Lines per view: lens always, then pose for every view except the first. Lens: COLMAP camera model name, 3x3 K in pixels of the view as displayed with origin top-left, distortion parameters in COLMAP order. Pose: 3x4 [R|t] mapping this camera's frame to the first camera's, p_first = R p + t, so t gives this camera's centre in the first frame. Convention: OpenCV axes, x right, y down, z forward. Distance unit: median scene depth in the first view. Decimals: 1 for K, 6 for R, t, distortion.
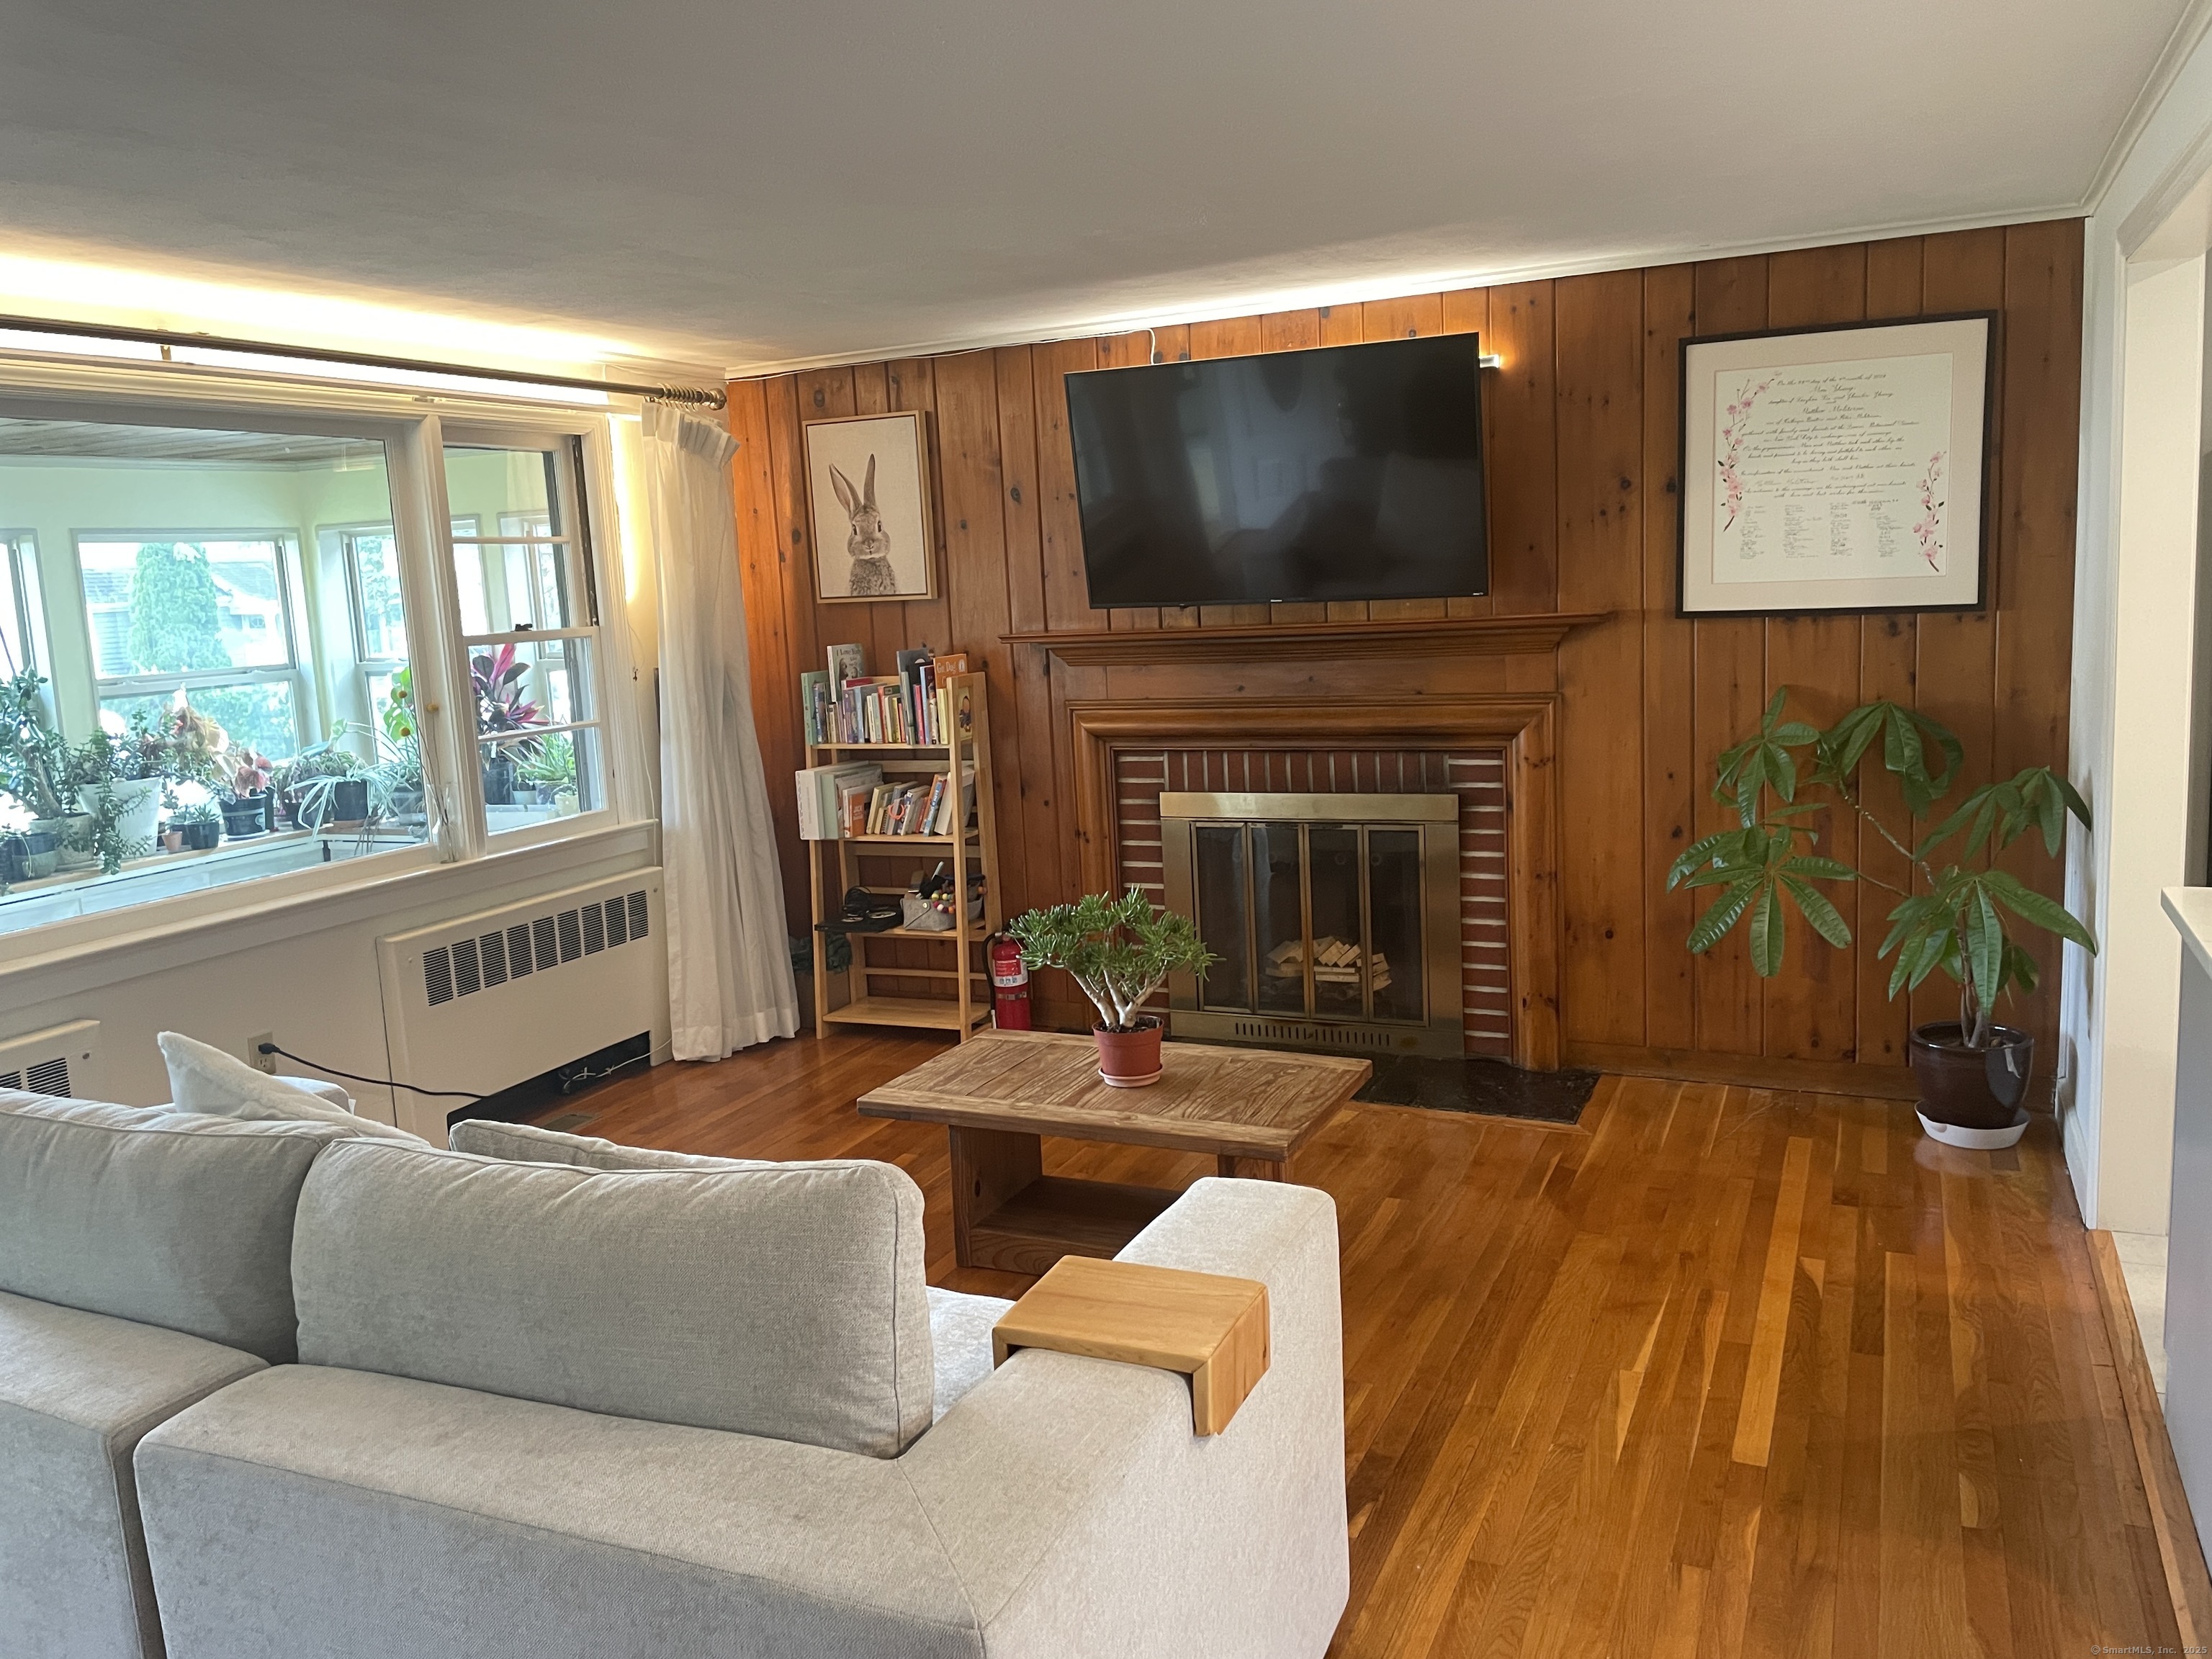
lens RADIAL K [[1681.9, 0, 1087.2], [0, 1681.9, 797.7], [0, 0, 1]] dist [0.086596, -0.094618]
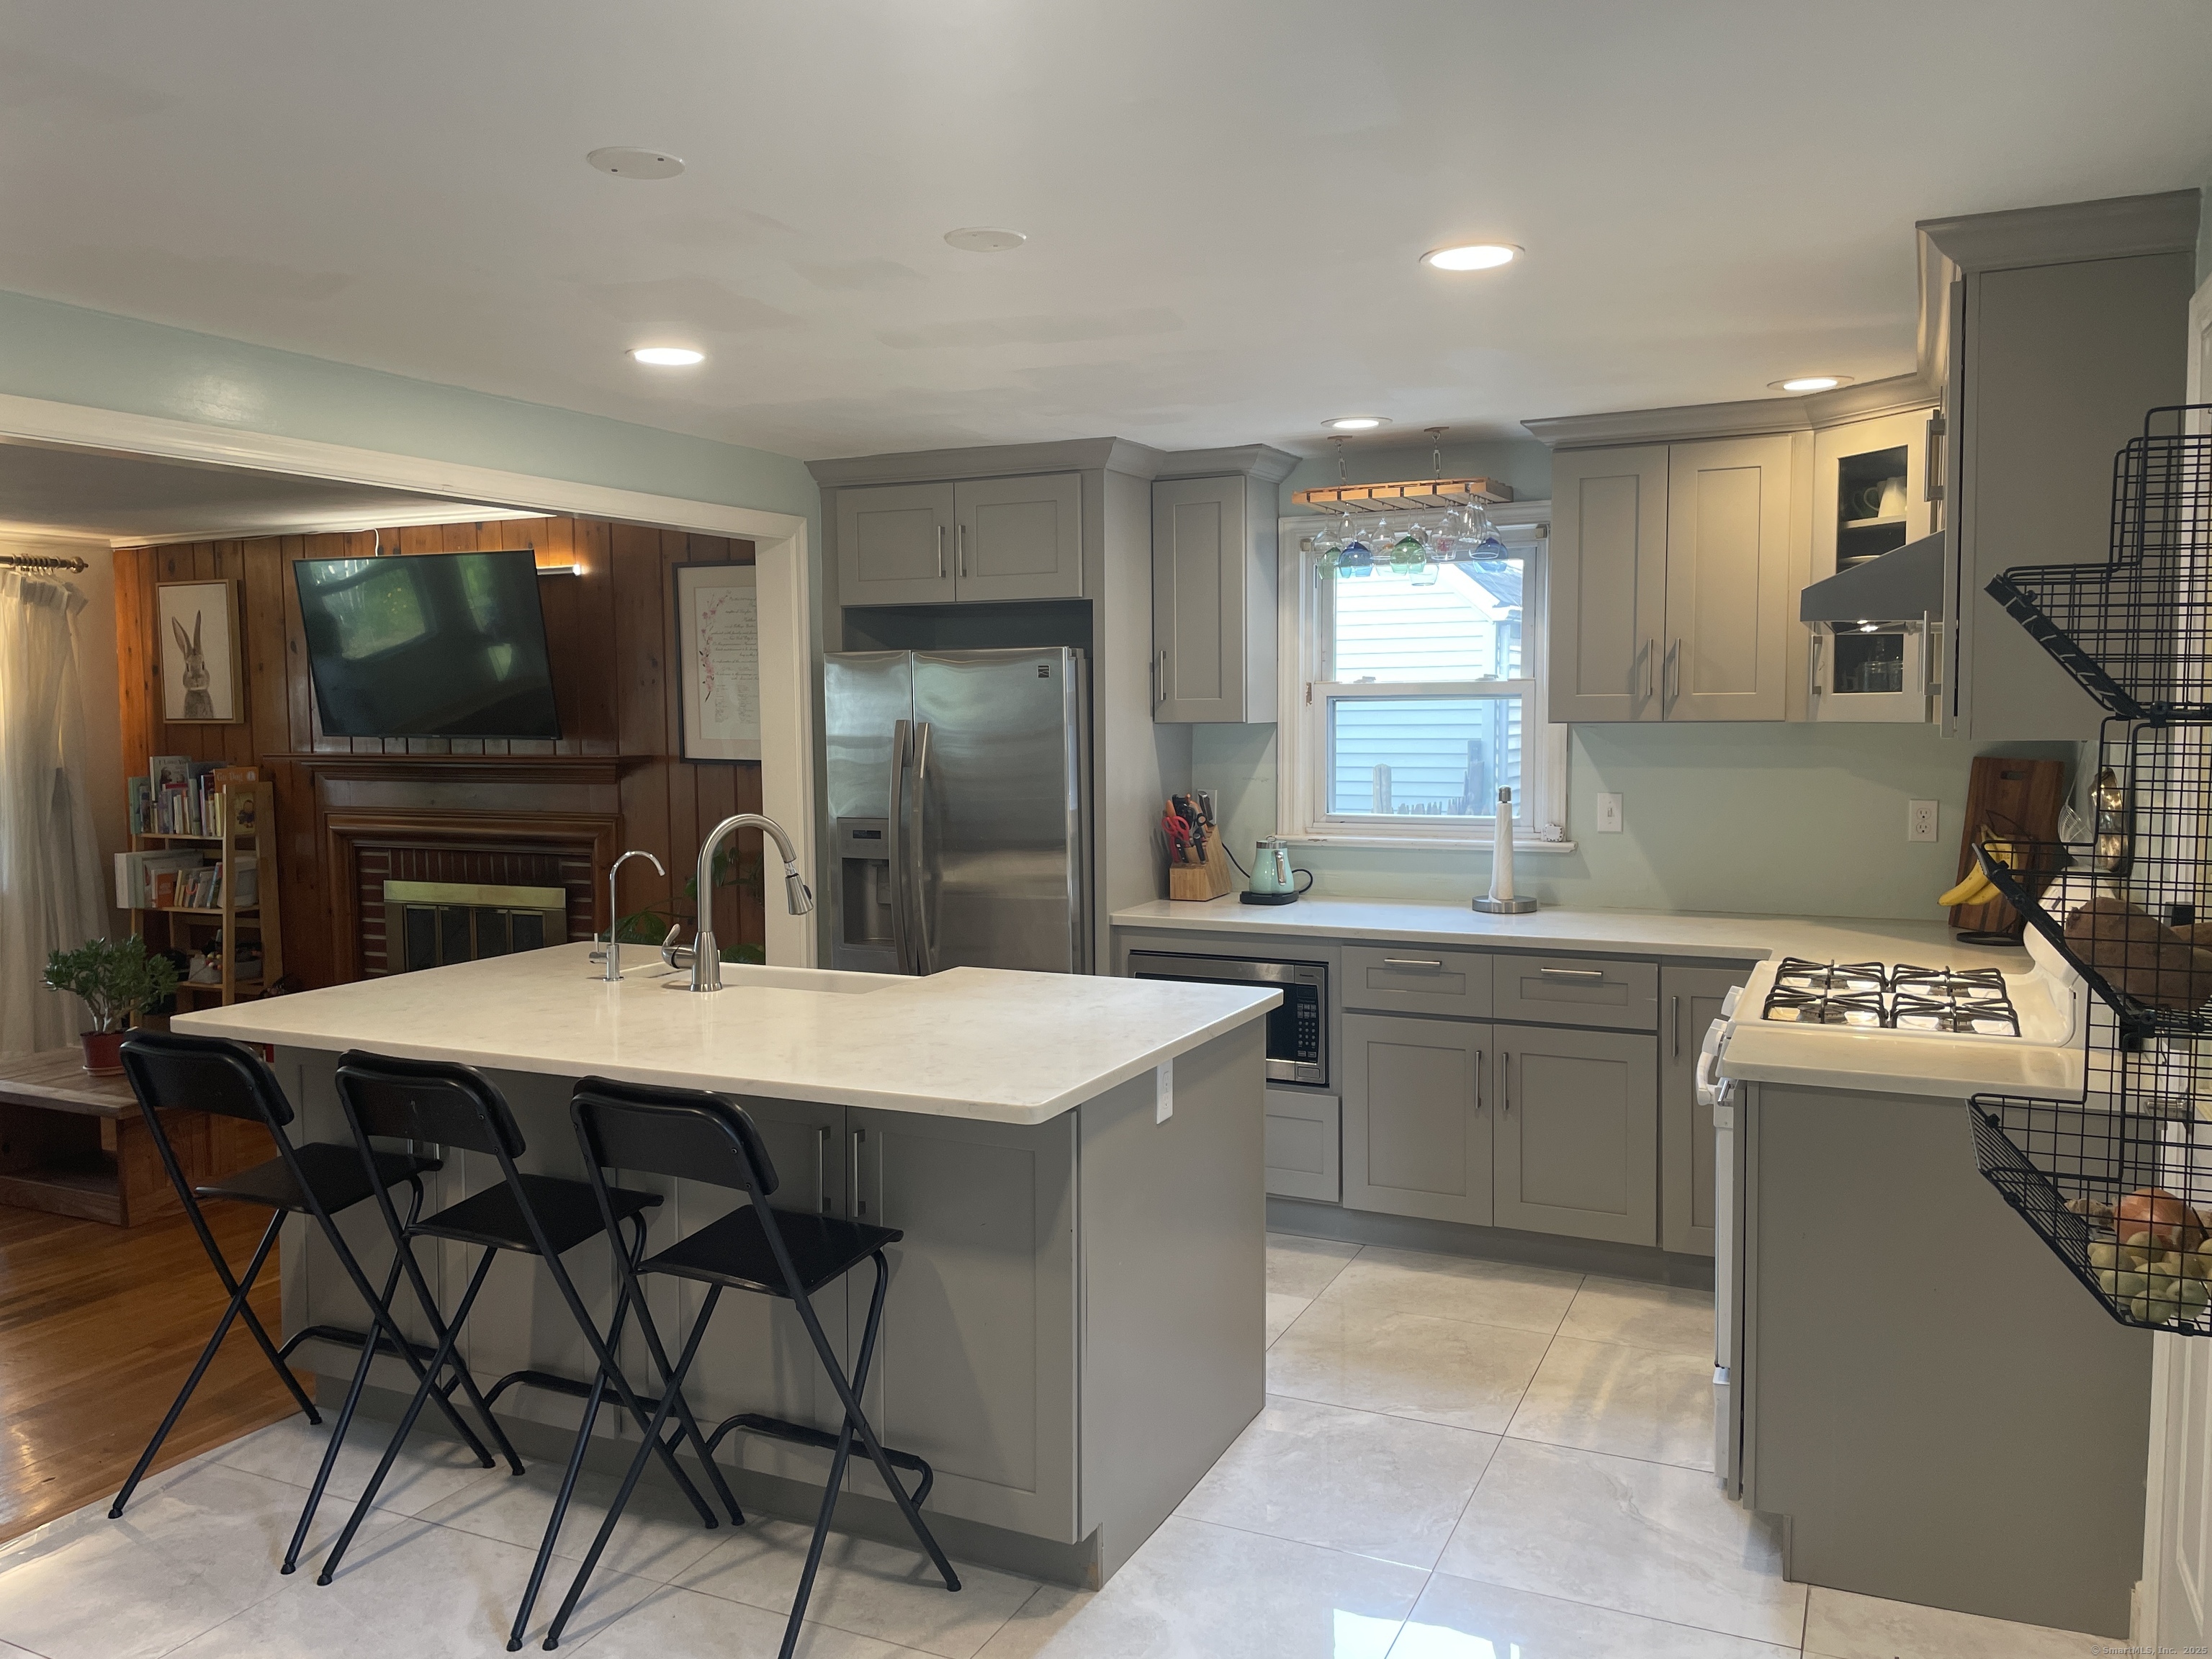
lens RADIAL K [[1681.9, 0, 1088.2], [0, 1681.9, 811.9], [0, 0, 1]] dist [0.086596, -0.094618]
pose [[0.999157, 0.040815, 0.004338, 0.593688], [-0.040423, 0.996829, -0.068541, 0.012547], [-0.007122, 0.068308, 0.997639, -0.317202]]
